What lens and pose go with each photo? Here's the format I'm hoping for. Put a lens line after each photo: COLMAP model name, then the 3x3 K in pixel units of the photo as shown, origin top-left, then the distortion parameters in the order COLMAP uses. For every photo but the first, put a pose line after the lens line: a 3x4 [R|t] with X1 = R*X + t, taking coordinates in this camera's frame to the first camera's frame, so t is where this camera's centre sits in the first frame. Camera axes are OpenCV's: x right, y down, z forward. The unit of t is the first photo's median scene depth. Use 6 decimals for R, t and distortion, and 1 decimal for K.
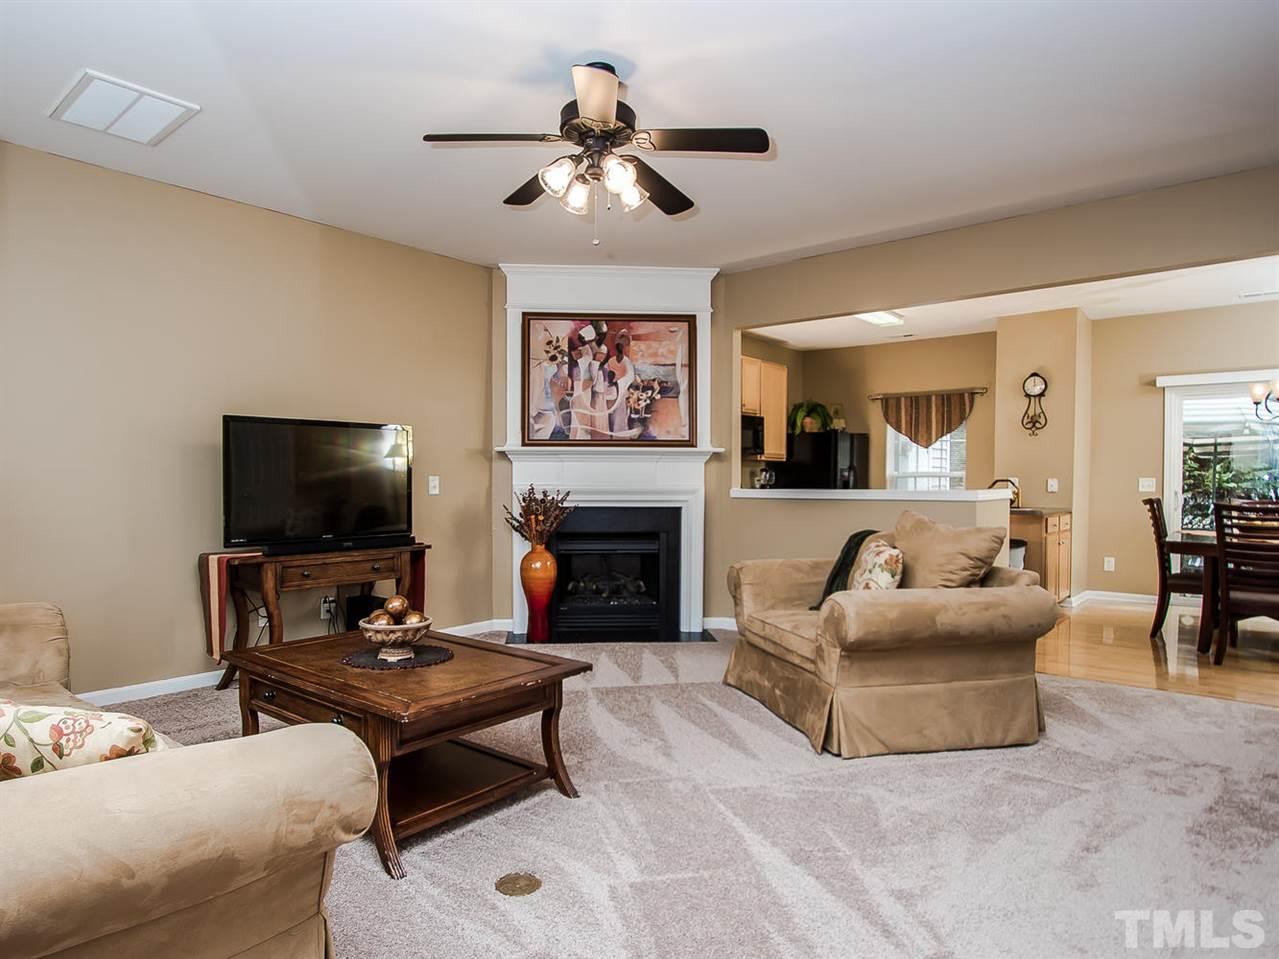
lens RADIAL K [[808.9, 0, 635.7], [0, 808.9, 482.0], [0, 0, 1]] dist [-0.020890, 0.002532]
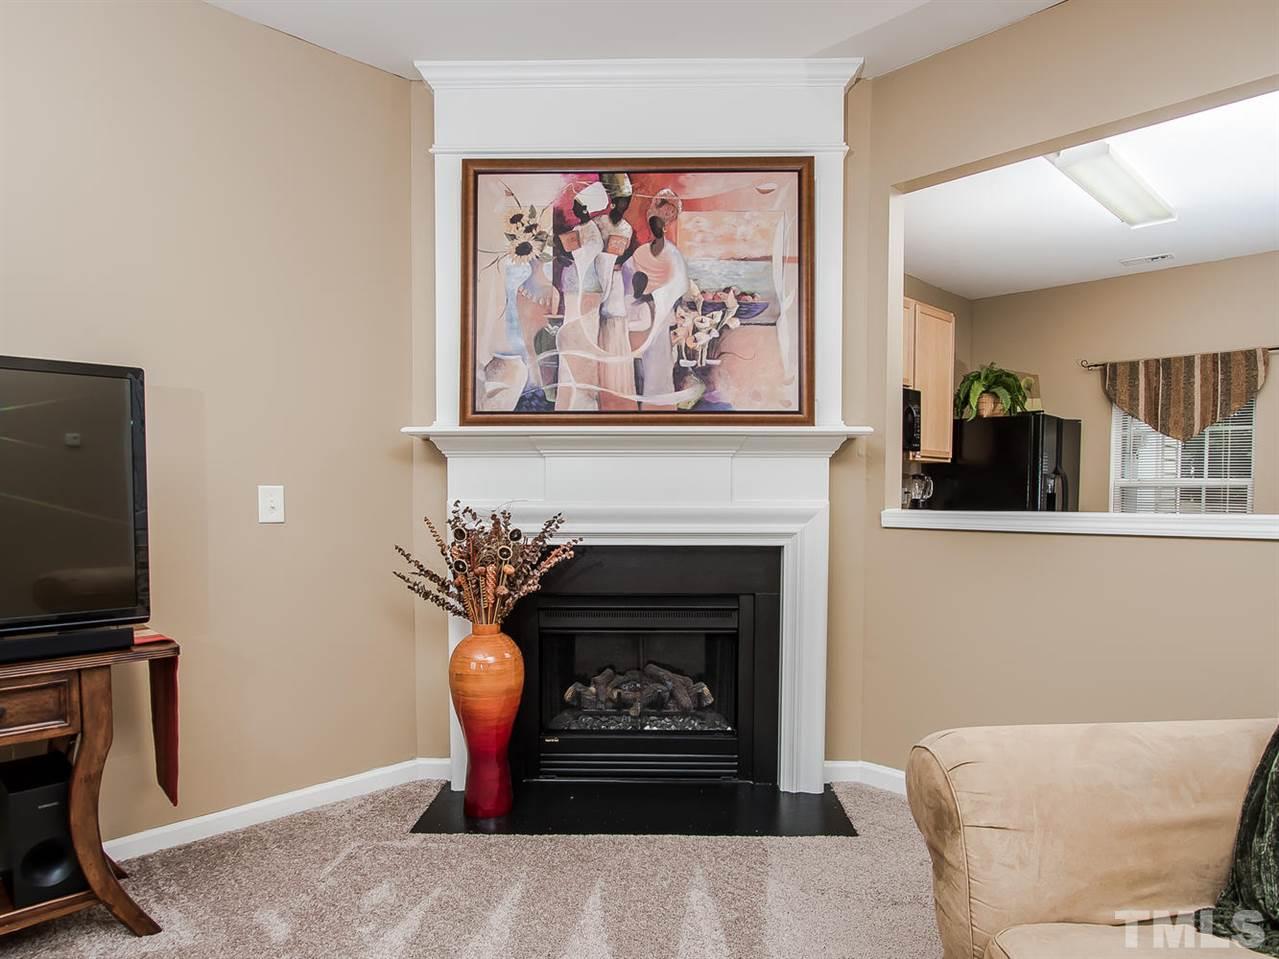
lens RADIAL K [[808.9, 0, 645.8], [0, 808.9, 516.6], [0, 0, 1]] dist [-0.020890, 0.002532]
pose [[0.992448, 0.002773, -0.122635, 0.034379], [0.000760, 0.999586, 0.028750, -0.001959], [0.122664, -0.028626, 0.992035, 0.500799]]
